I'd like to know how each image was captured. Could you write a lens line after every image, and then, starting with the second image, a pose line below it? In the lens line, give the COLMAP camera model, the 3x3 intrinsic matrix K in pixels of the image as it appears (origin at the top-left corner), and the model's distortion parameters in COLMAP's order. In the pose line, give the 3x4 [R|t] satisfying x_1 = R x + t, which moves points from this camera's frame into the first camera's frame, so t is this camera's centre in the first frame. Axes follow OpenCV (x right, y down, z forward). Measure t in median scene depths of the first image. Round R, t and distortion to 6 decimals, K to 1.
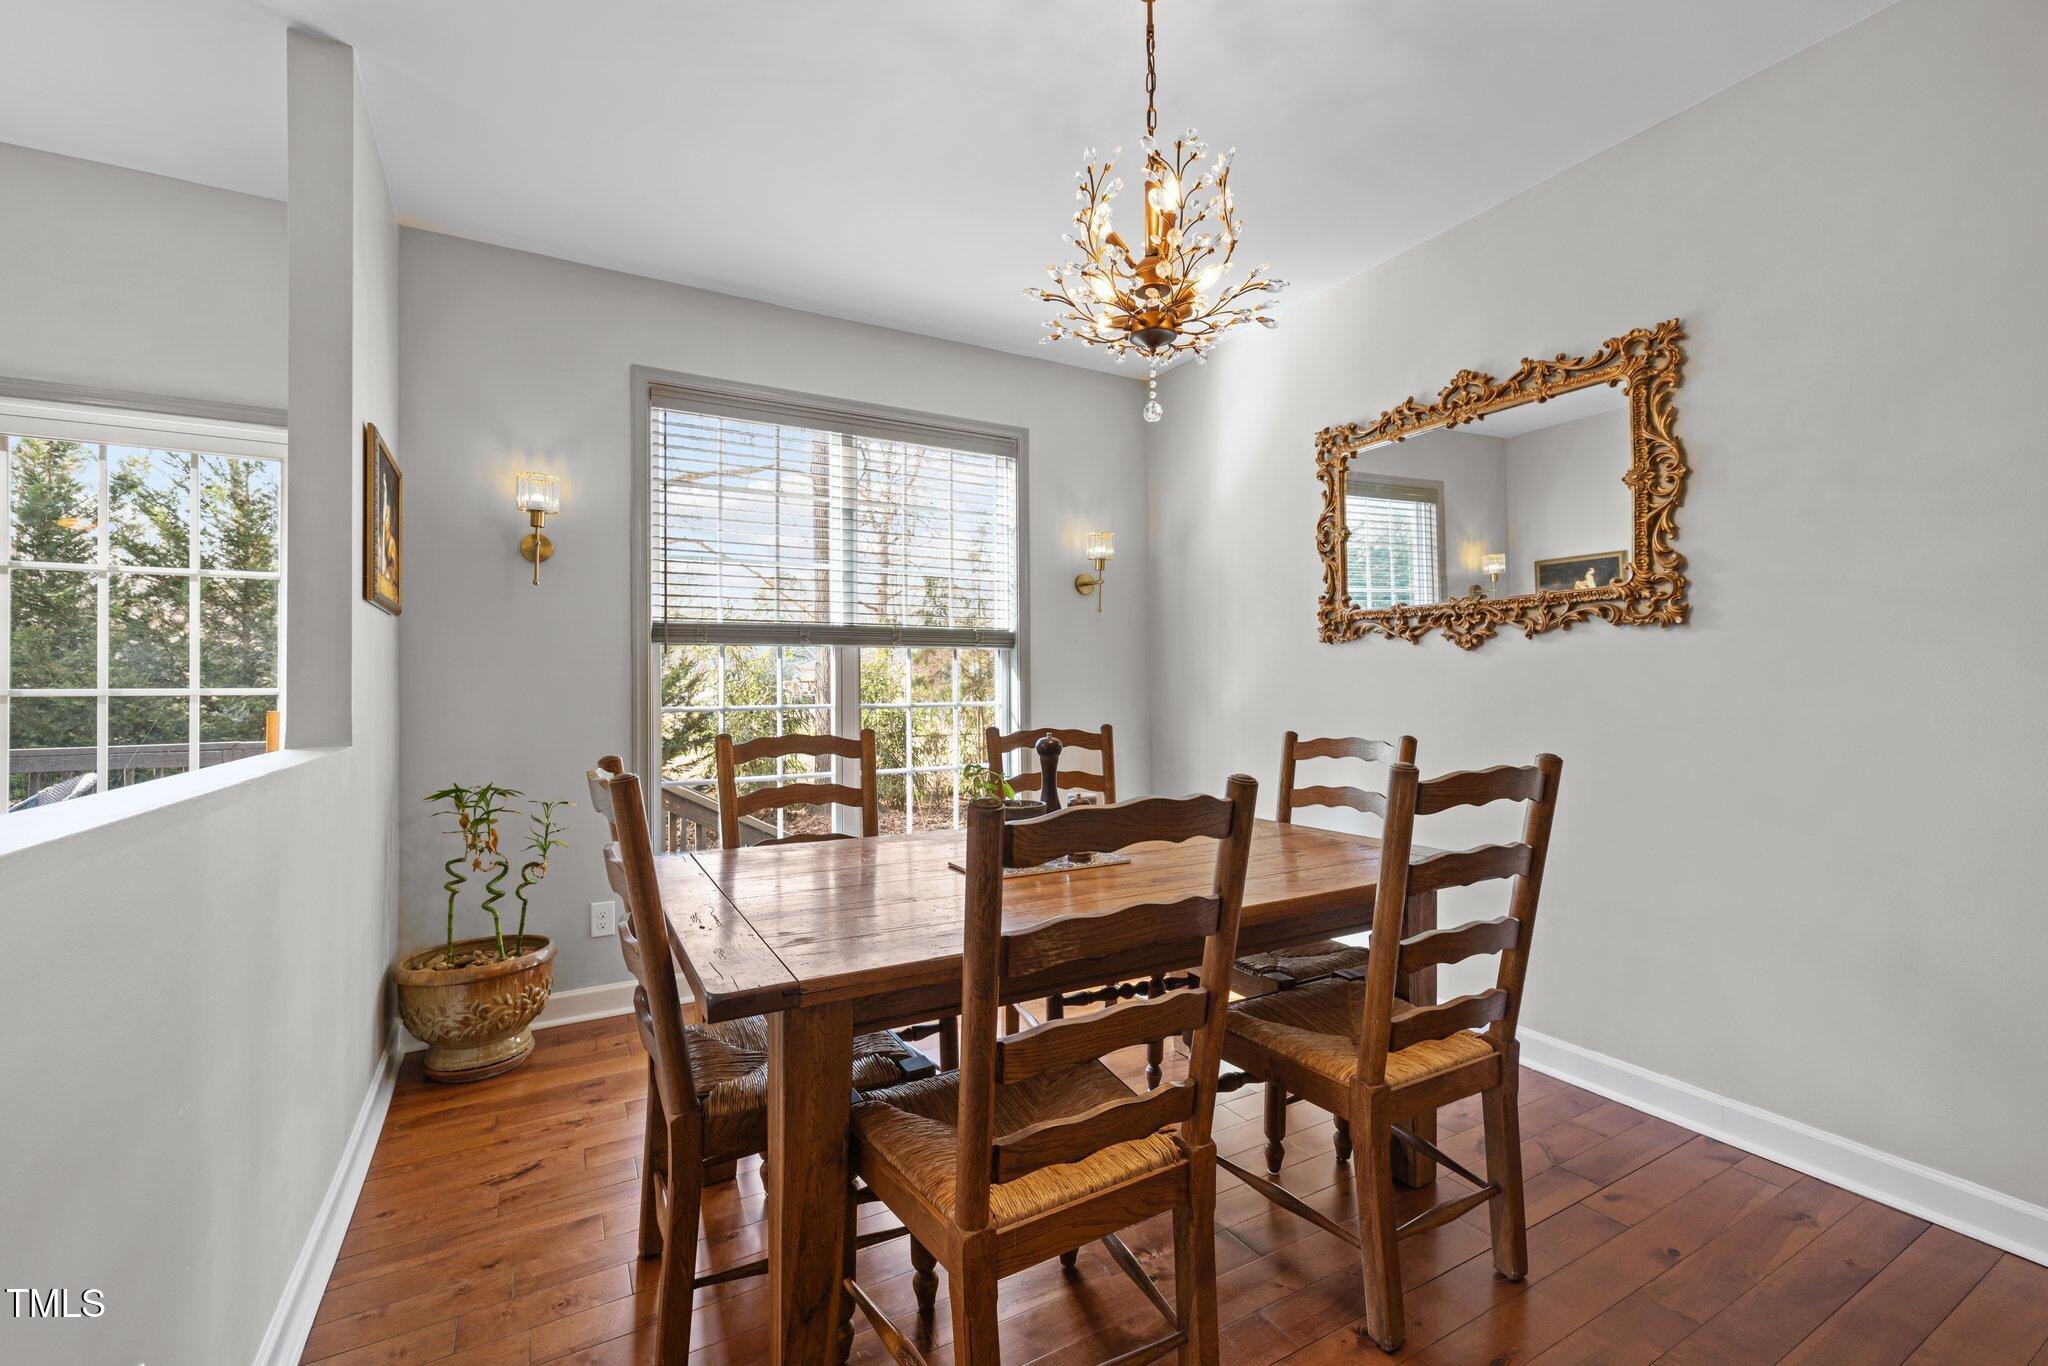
lens RADIAL K [[866.8, 0, 1019.6], [0, 866.8, 670.4], [0, 0, 1]] dist [0.002293, -0.000333]
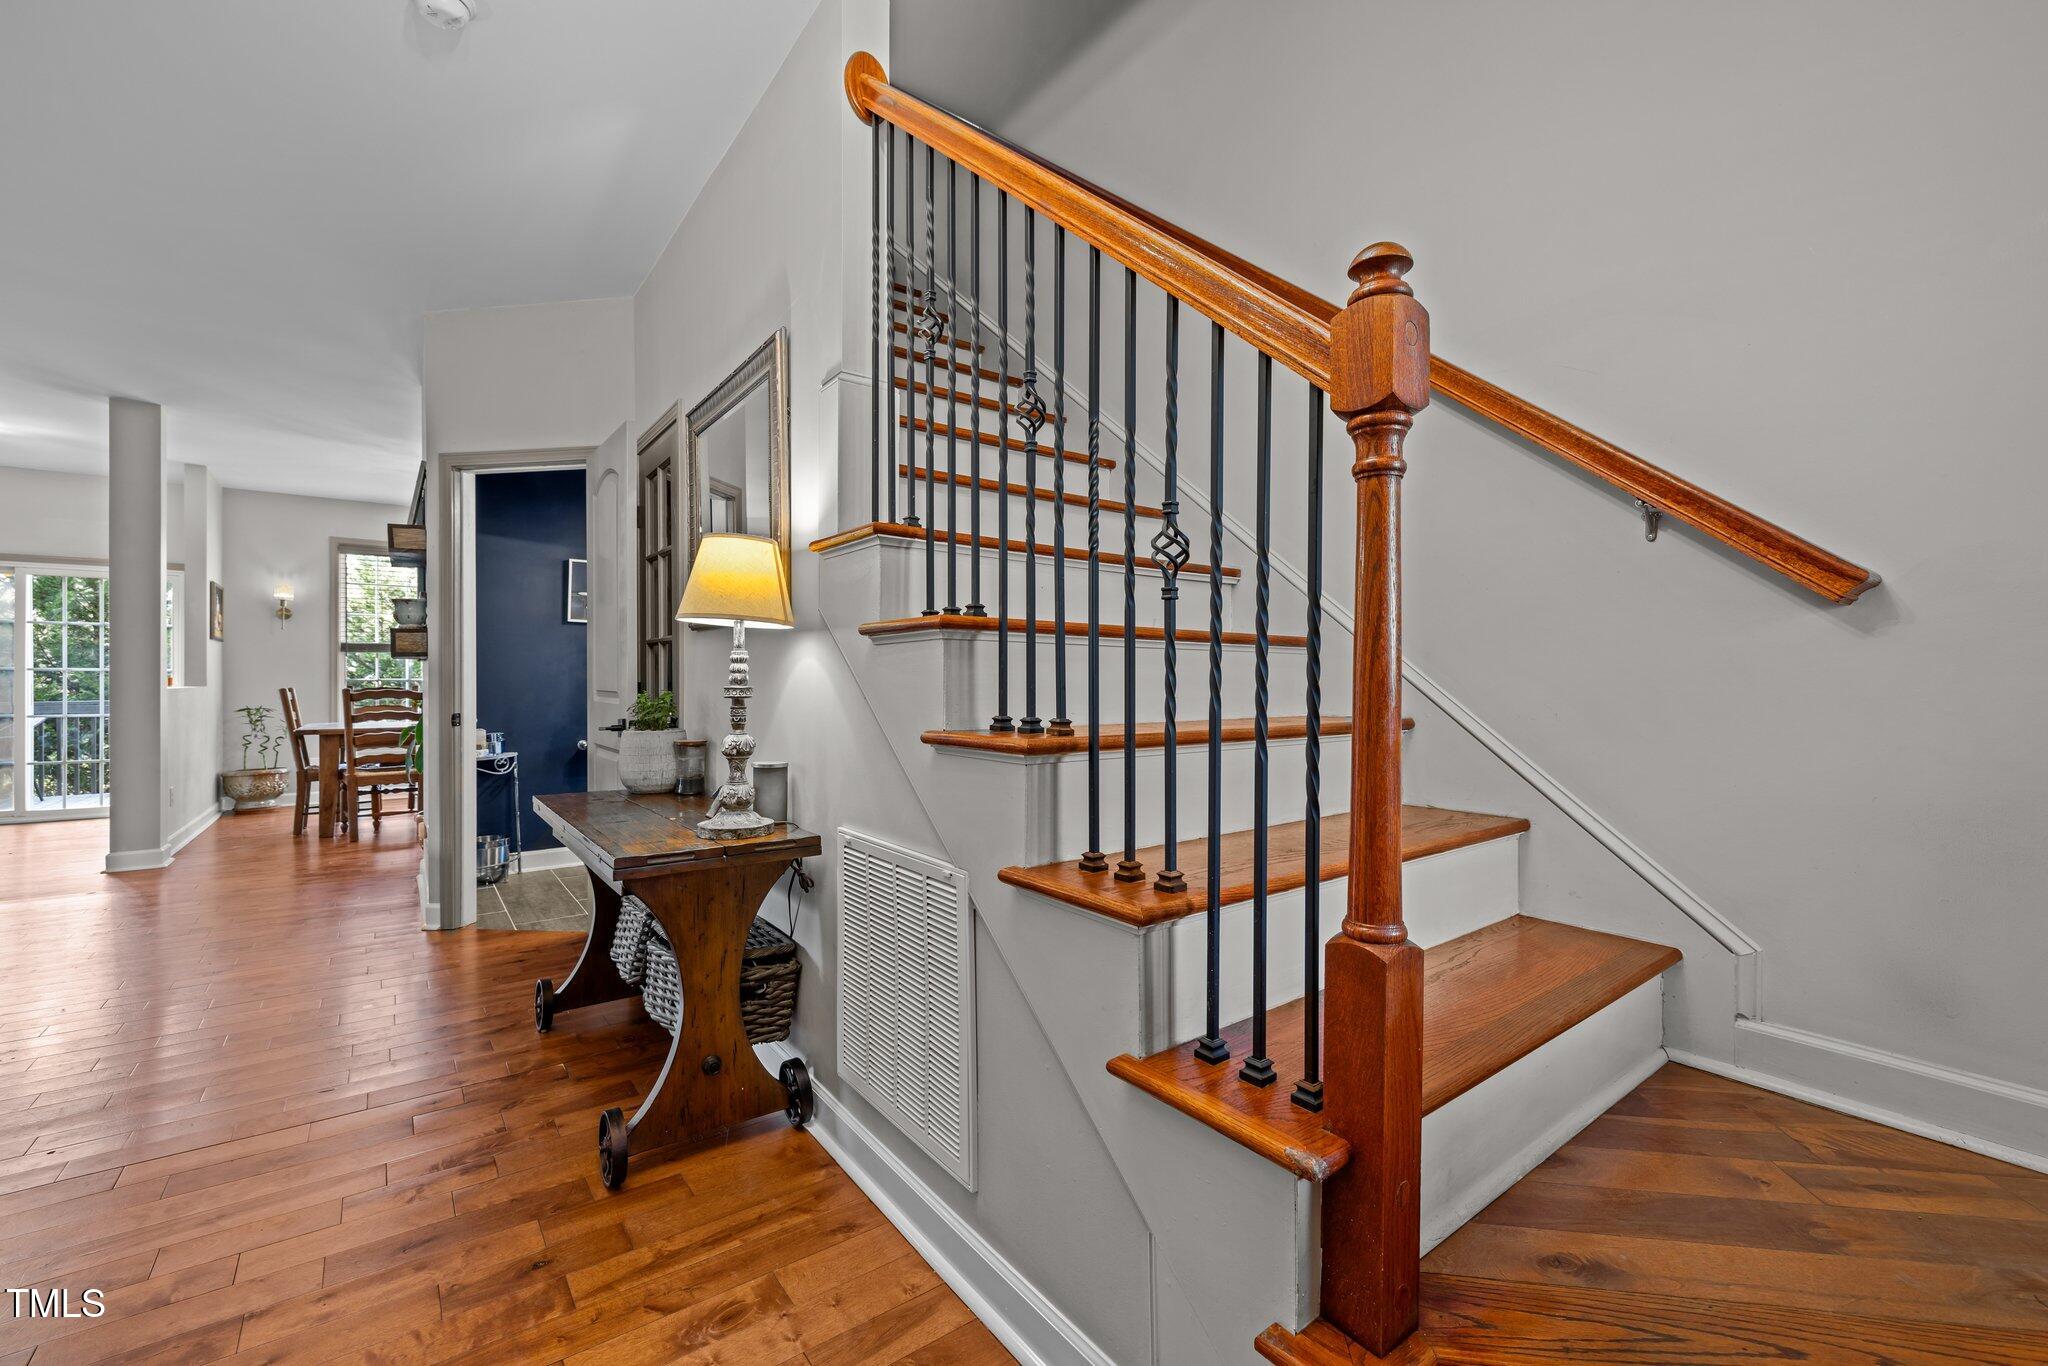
lens RADIAL K [[866.8, 0, 1020.2], [0, 866.8, 684.9], [0, 0, 1]] dist [0.002293, -0.000333]
pose [[0.992246, 0.008763, 0.123978, 1.323829], [-0.010865, 0.999808, 0.016289, -0.001046], [-0.123812, -0.017510, 0.992151, -1.865433]]
